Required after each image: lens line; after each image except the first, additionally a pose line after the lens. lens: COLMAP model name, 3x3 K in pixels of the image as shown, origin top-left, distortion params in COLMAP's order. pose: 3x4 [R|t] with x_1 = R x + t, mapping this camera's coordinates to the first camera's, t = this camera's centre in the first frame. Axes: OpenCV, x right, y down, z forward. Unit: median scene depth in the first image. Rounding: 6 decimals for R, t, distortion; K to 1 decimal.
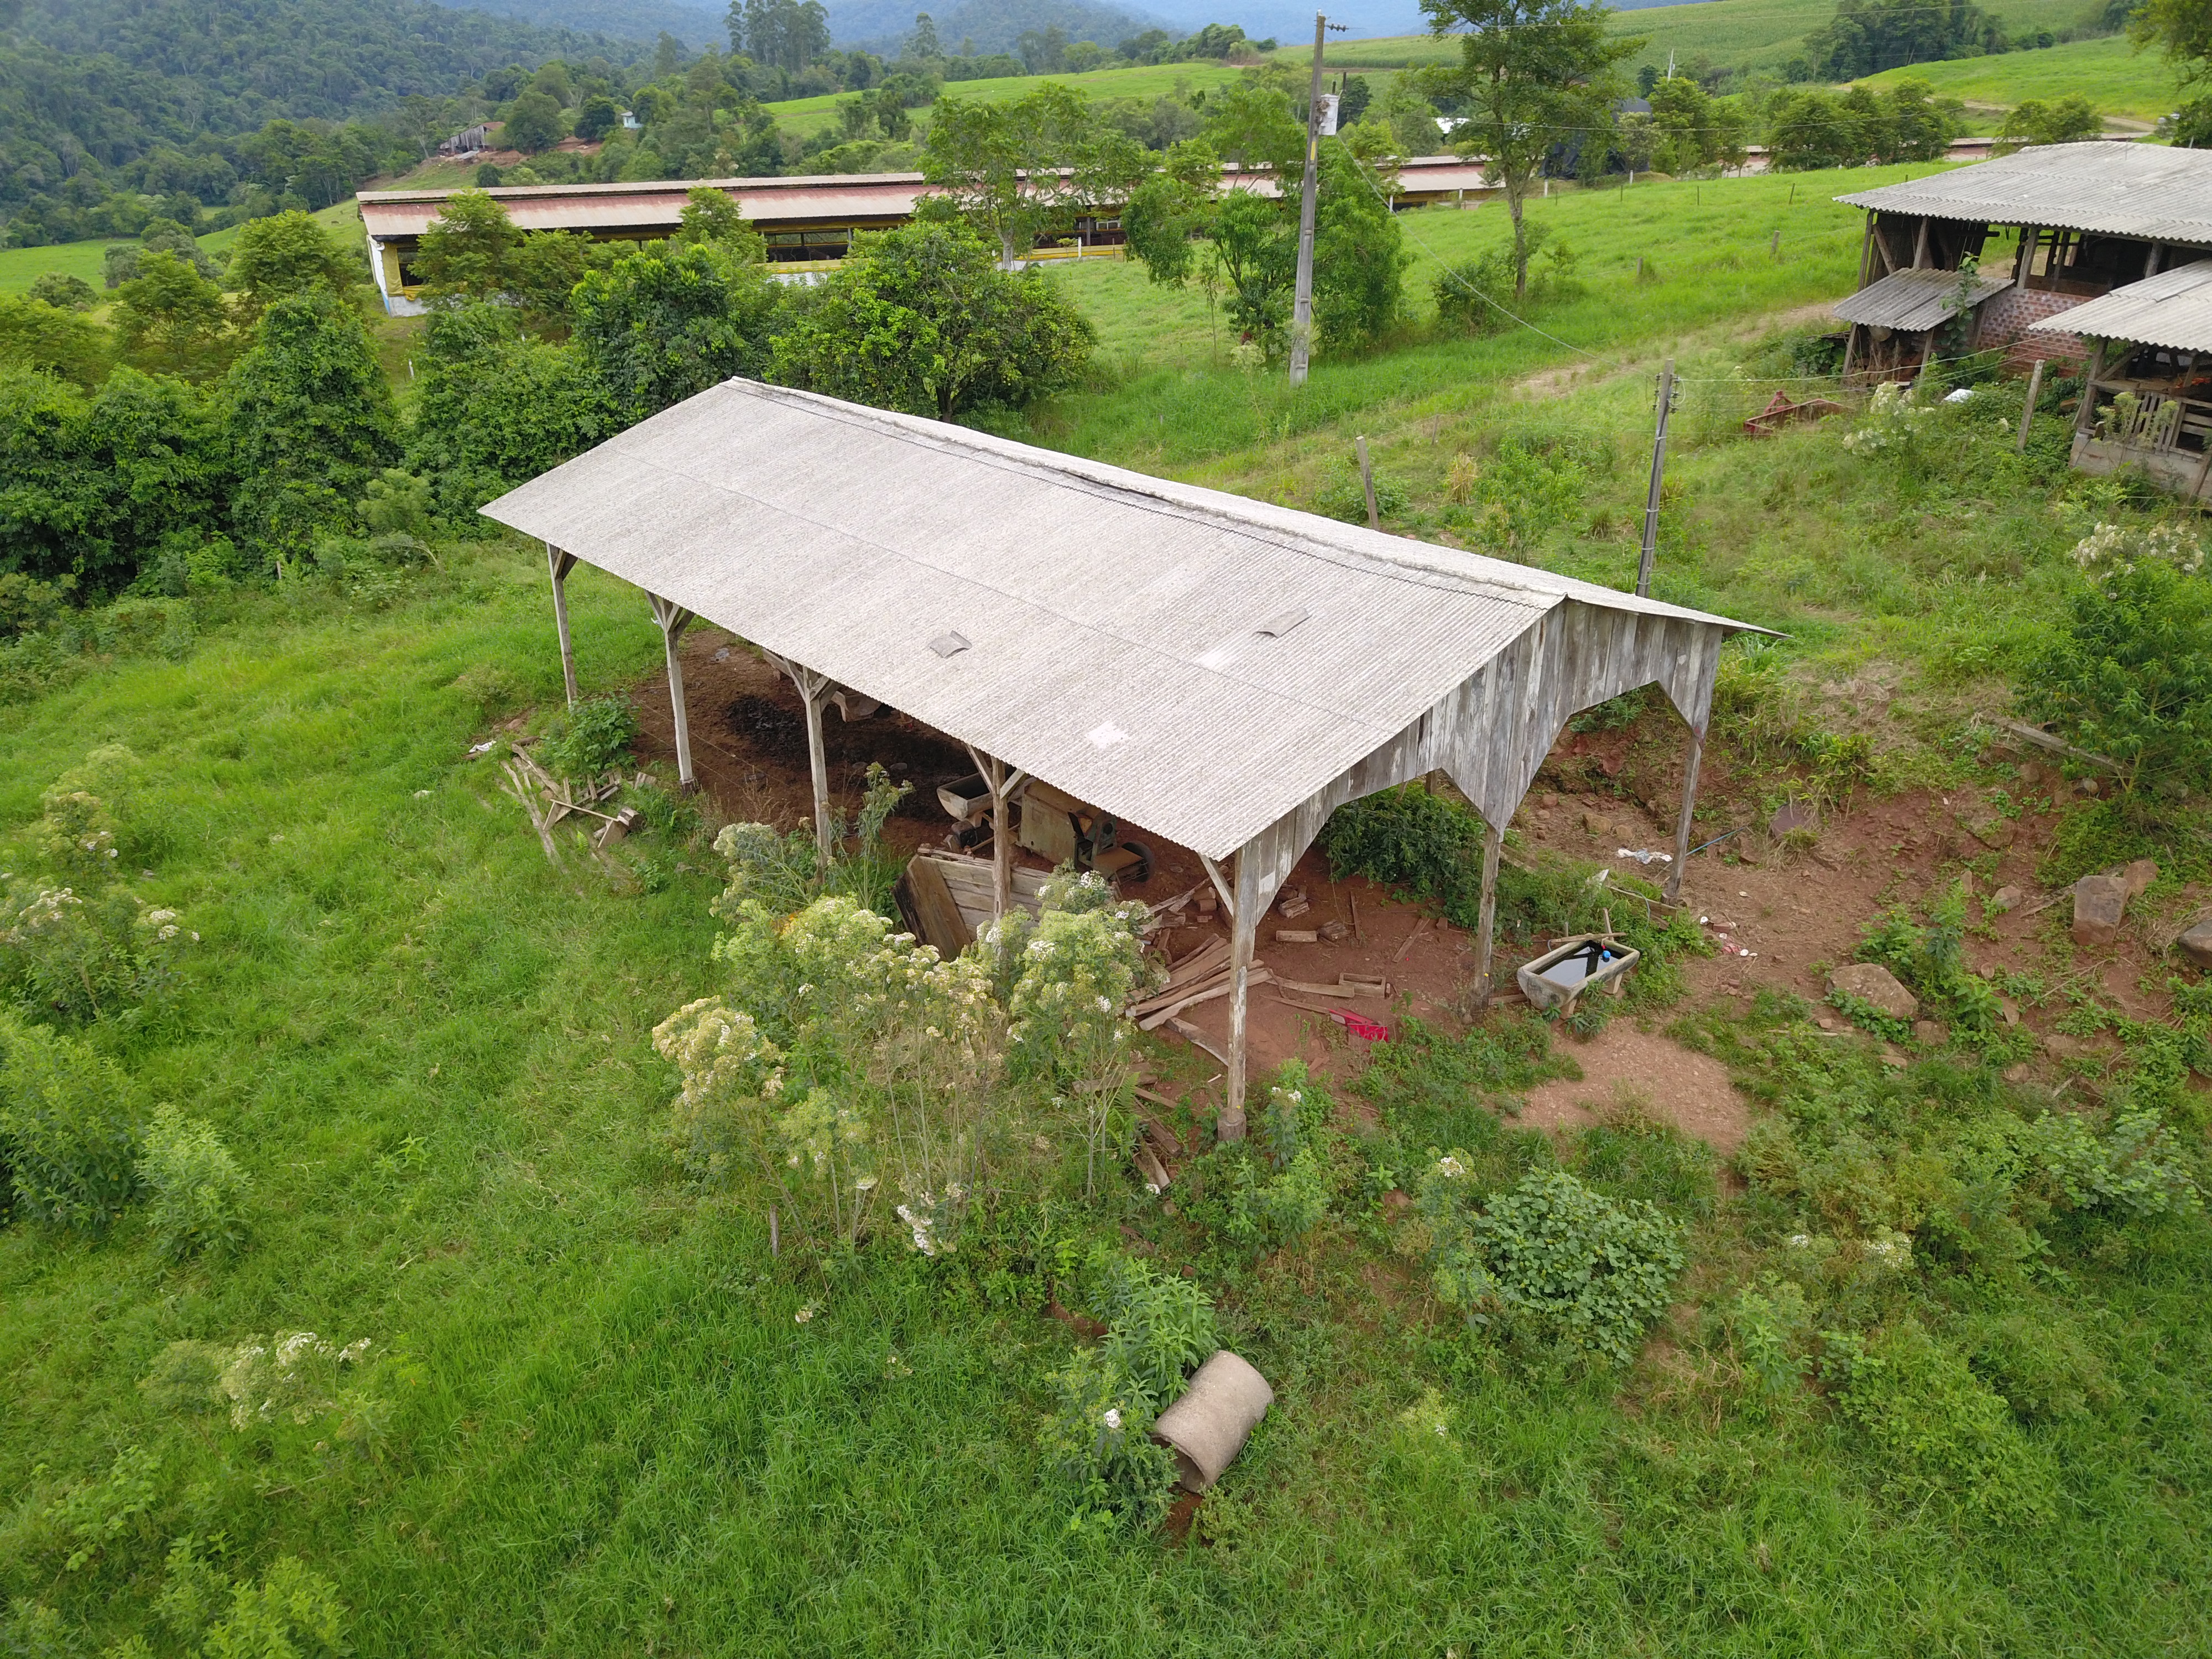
lens RADIAL K [[1713.5, 0, 1099.6], [0, 1713.5, 828.5], [0, 0, 1]] dist [0.000901, 0.010279]
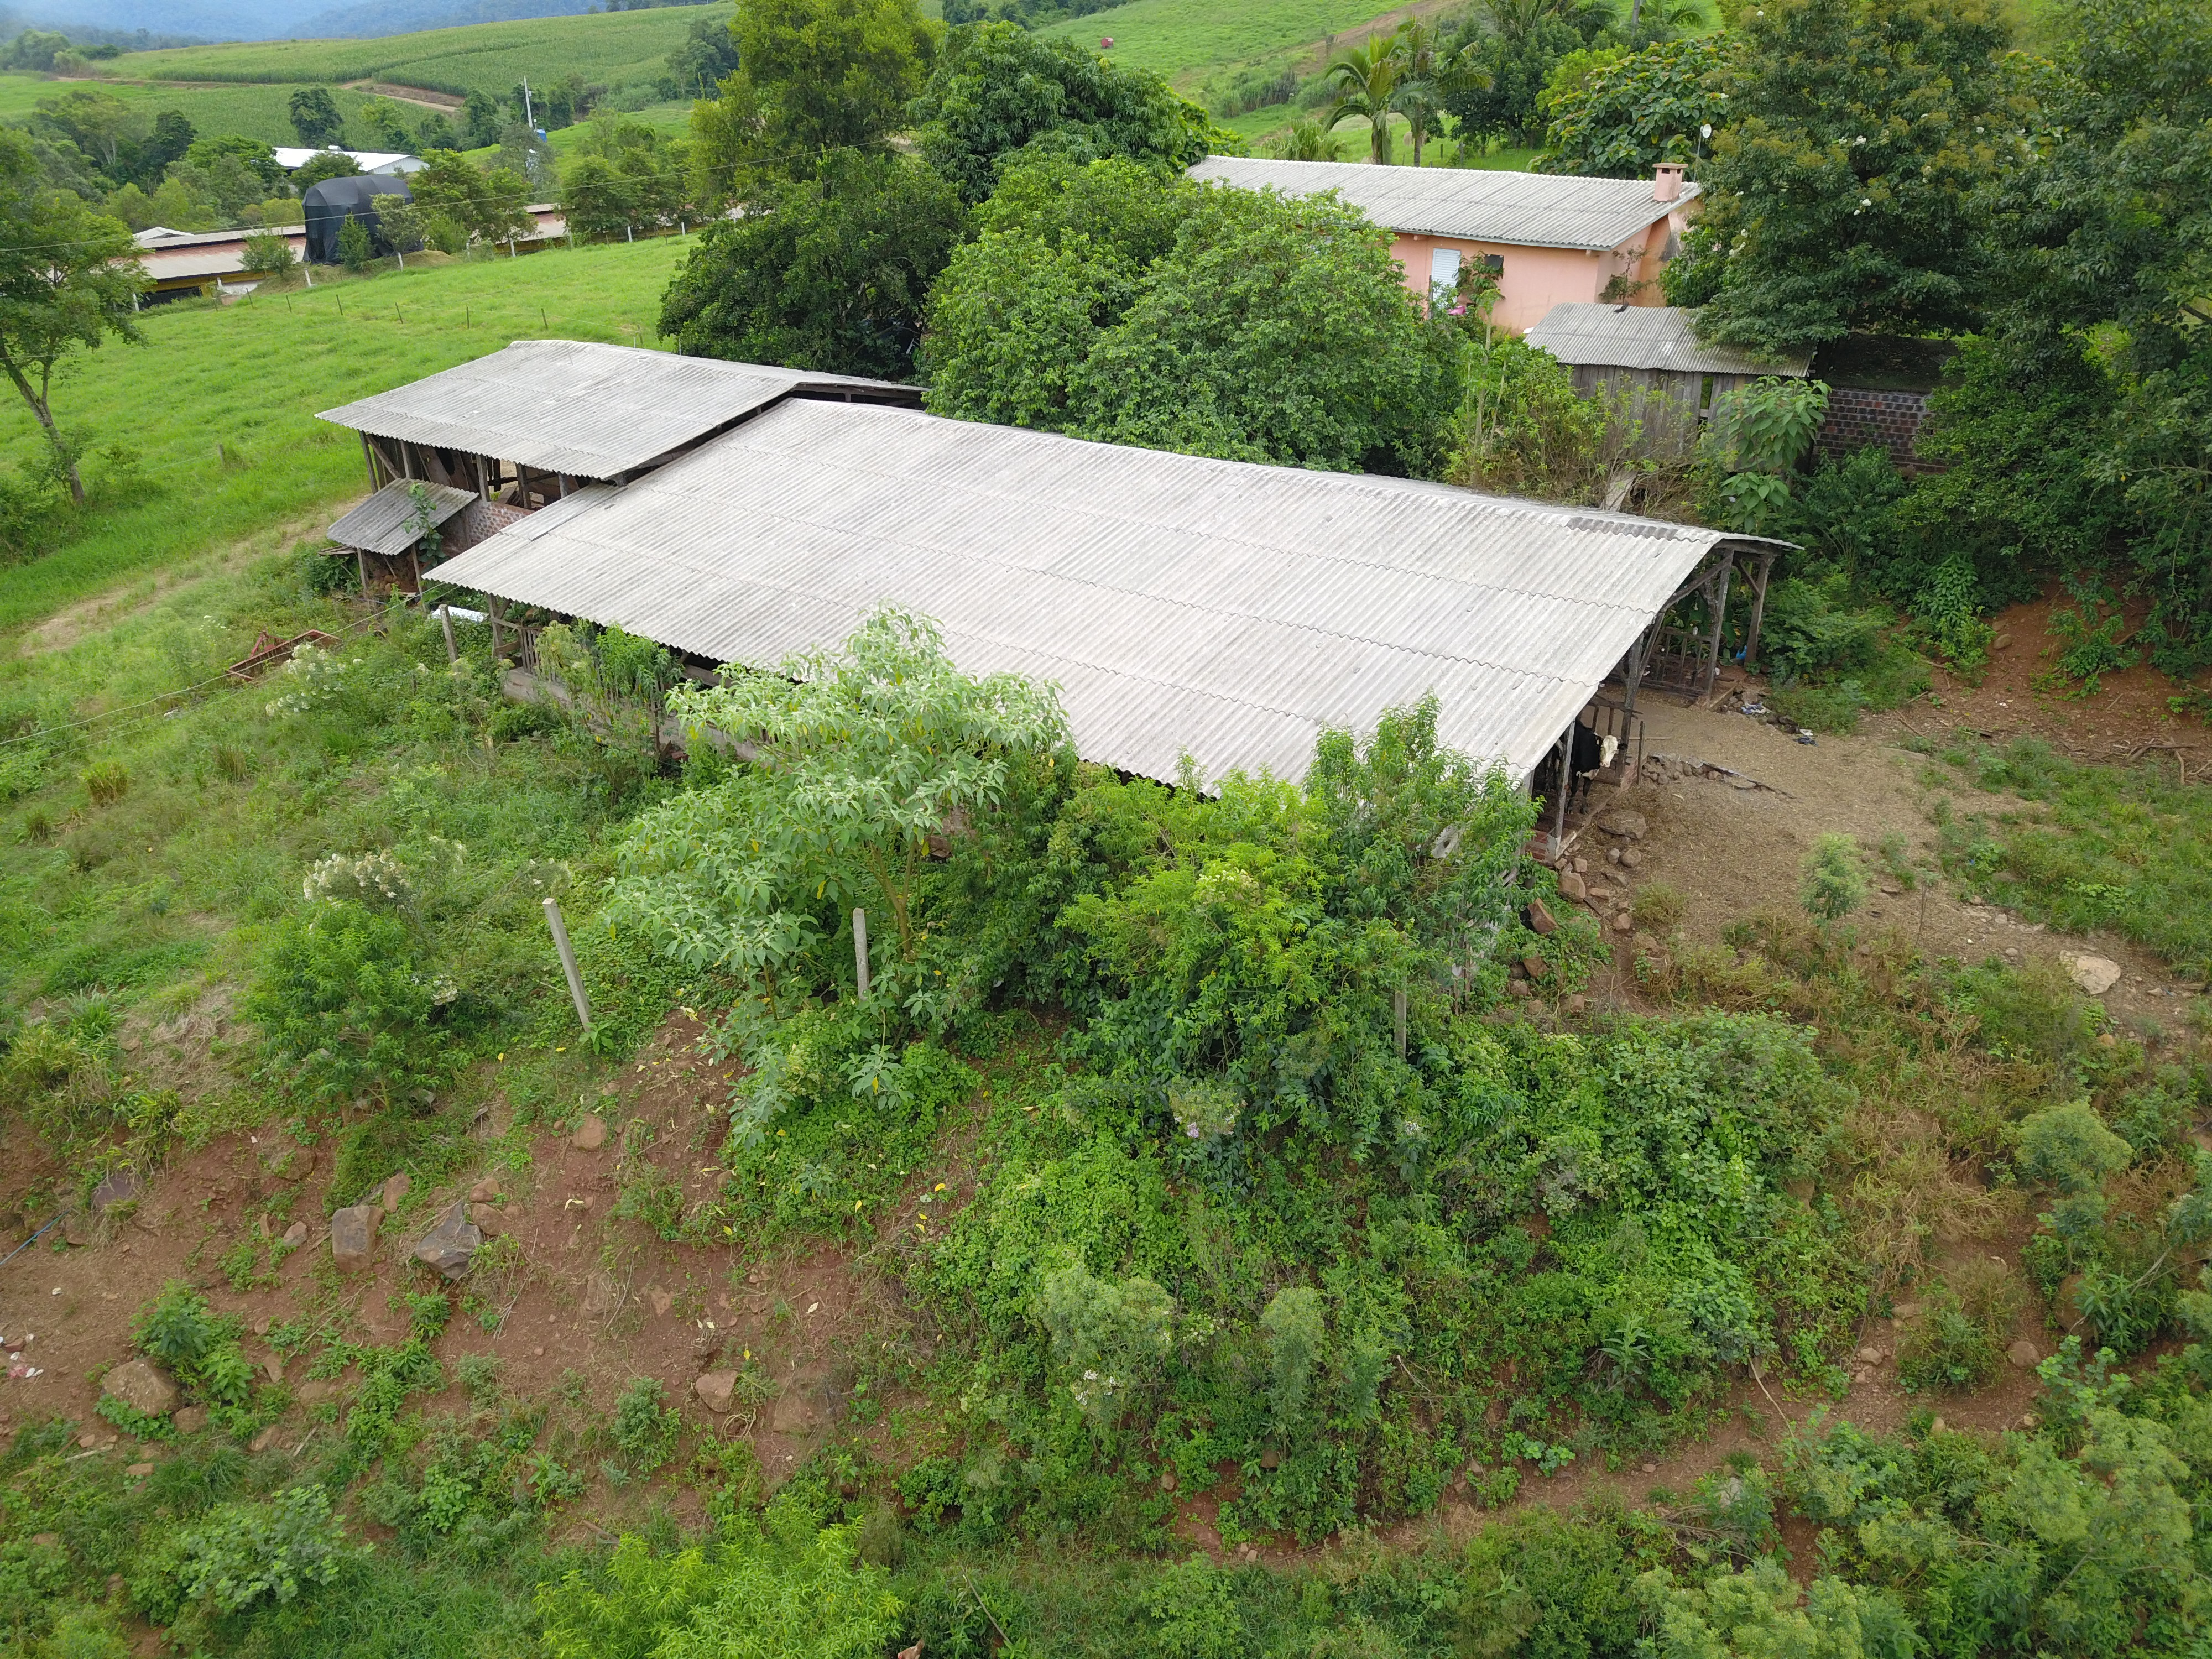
lens RADIAL K [[1694.3, 0, 1094.5], [0, 1694.3, 834.1], [0, 0, 1]] dist [0.012738, -0.006115]
pose [[0.853387, -0.218551, 0.473250, 0.307643], [0.212590, 0.974853, 0.066843, -0.100114], [-0.475958, 0.043565, 0.878388, -0.097244]]
